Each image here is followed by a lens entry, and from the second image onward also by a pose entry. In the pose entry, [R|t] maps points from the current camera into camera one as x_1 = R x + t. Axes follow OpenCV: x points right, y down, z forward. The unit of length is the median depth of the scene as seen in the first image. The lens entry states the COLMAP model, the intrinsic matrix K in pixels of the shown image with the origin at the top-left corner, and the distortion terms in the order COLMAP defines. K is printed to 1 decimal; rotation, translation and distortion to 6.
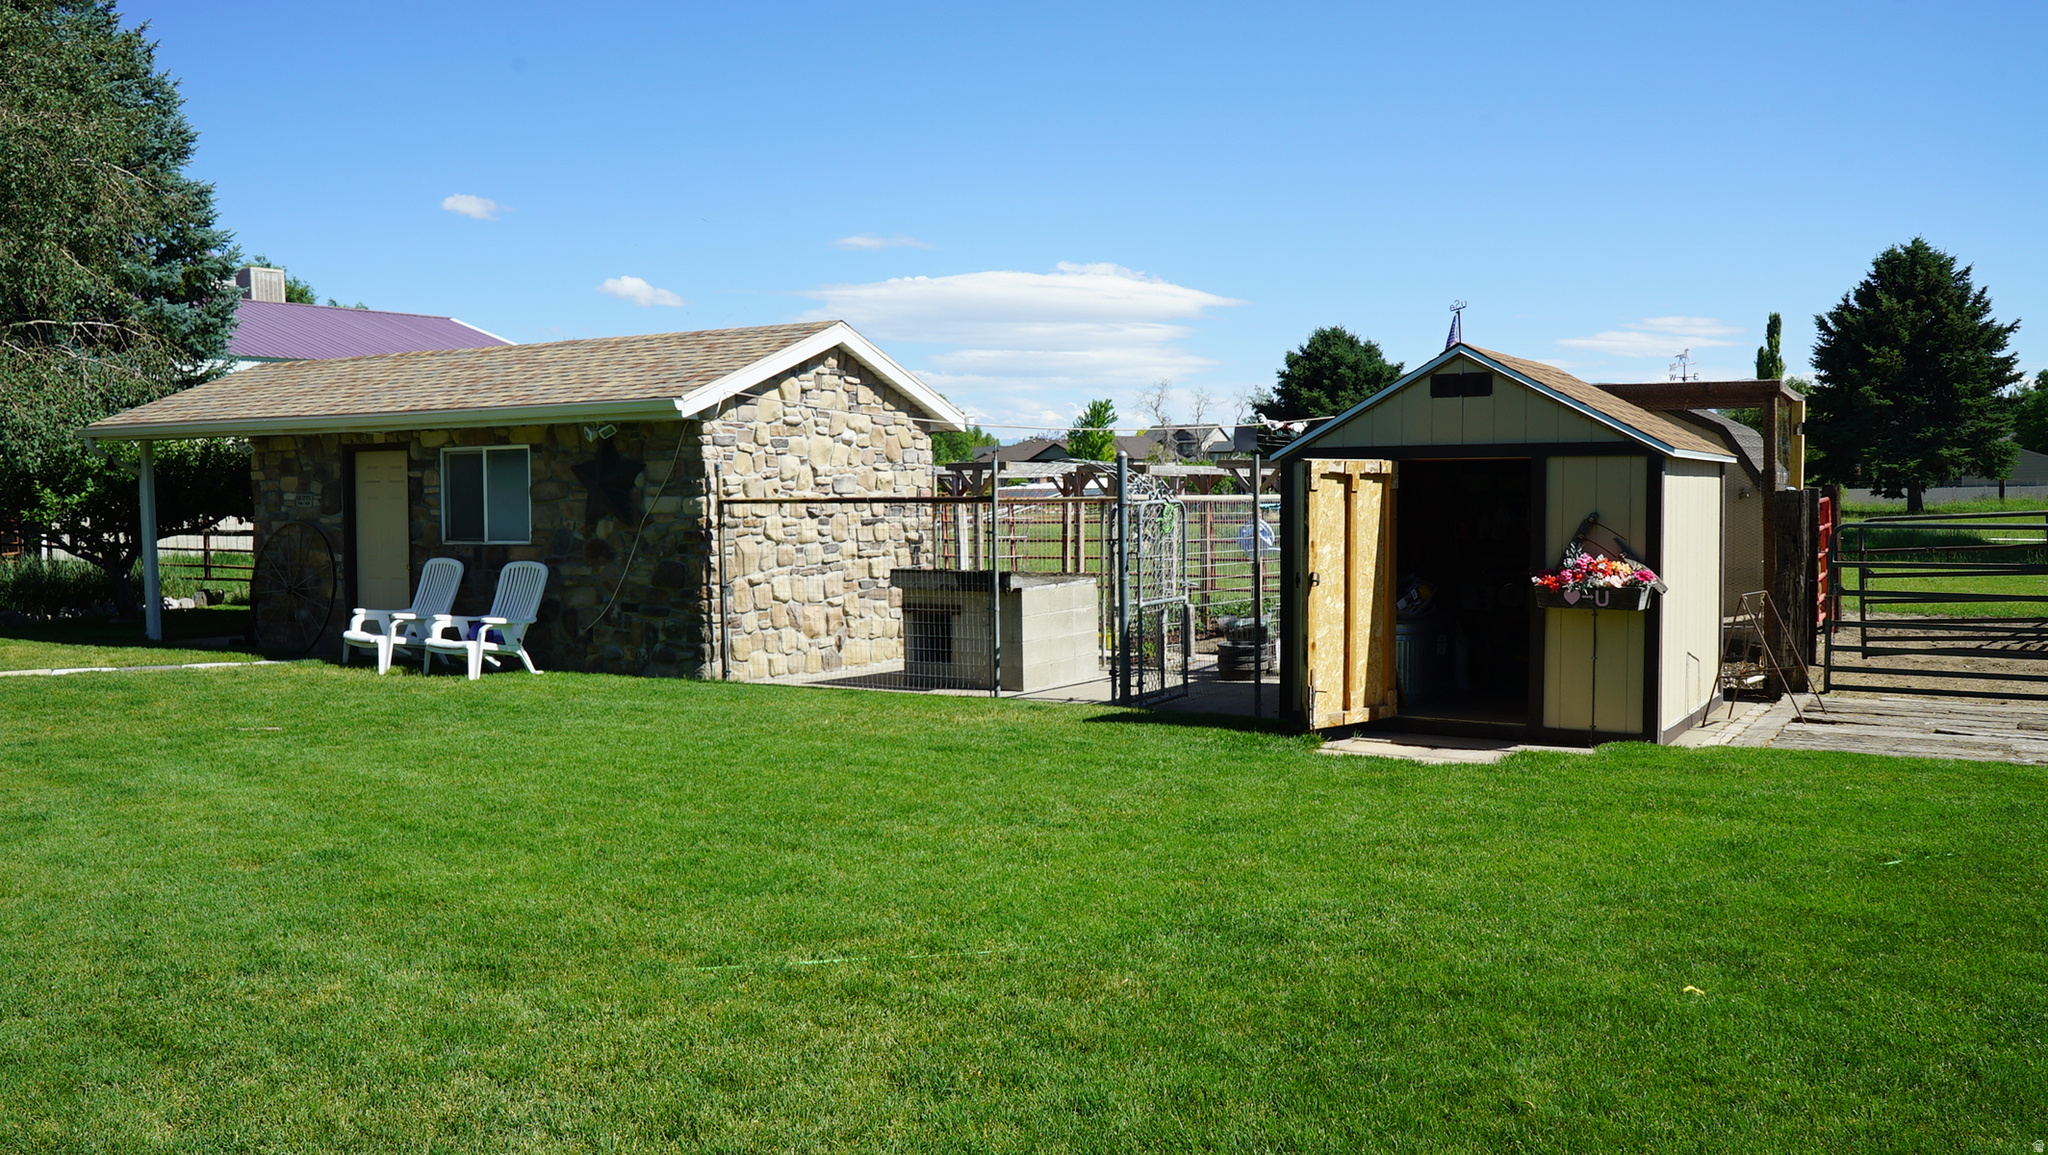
lens RADIAL K [[1700.1, 0, 1024.5], [0, 1700.1, 575.9], [0, 0, 1]] dist [-0.003933, 0.000745]
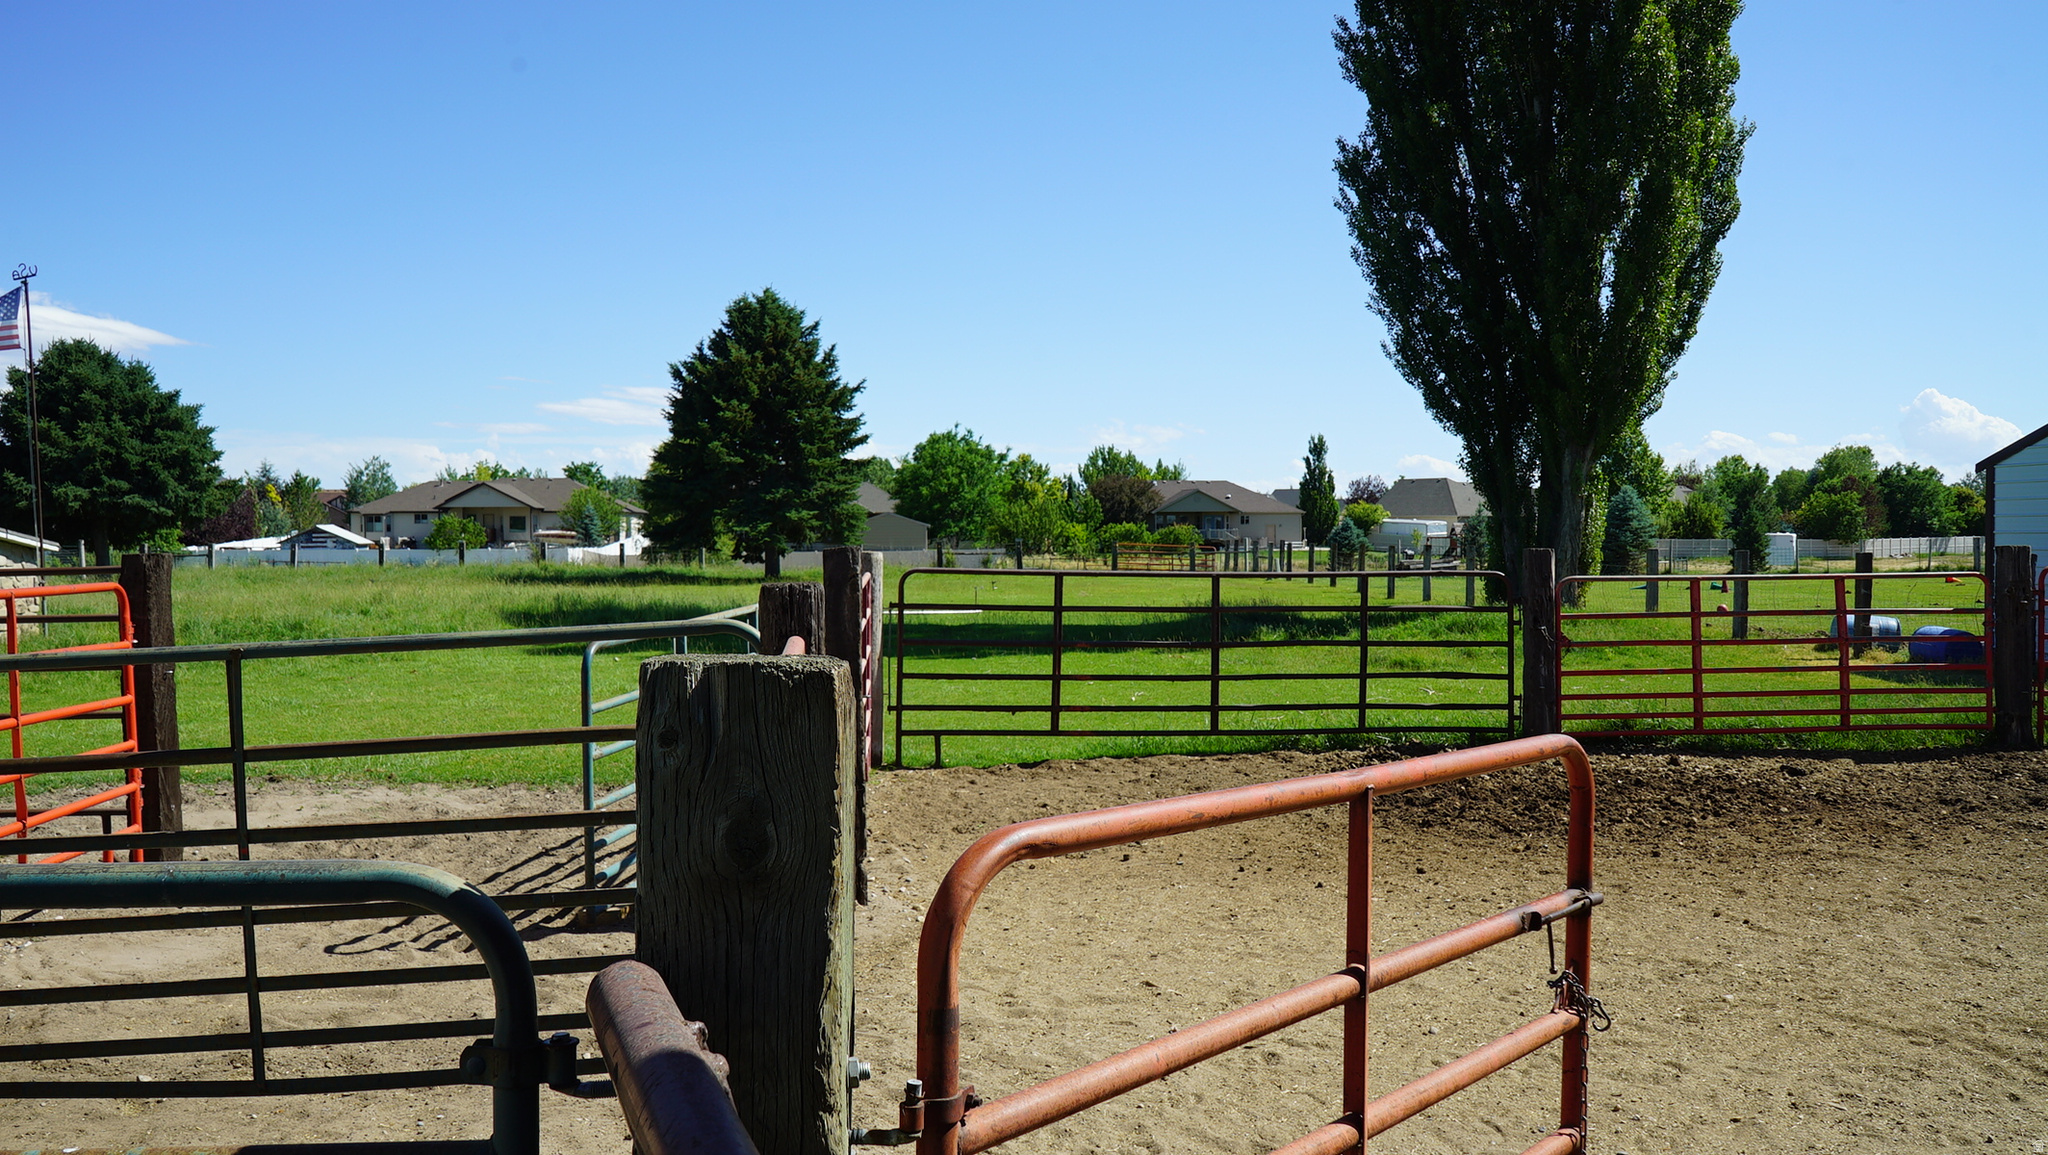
lens RADIAL K [[1700.1, 0, 1025.0], [0, 1700.1, 573.6], [0, 0, 1]] dist [-0.003933, 0.000745]
pose [[0.838080, -0.000301, 0.545548, 0.132345], [0.021272, 0.999257, -0.032128, -0.007414], [-0.545133, 0.038531, 0.837464, 0.140588]]
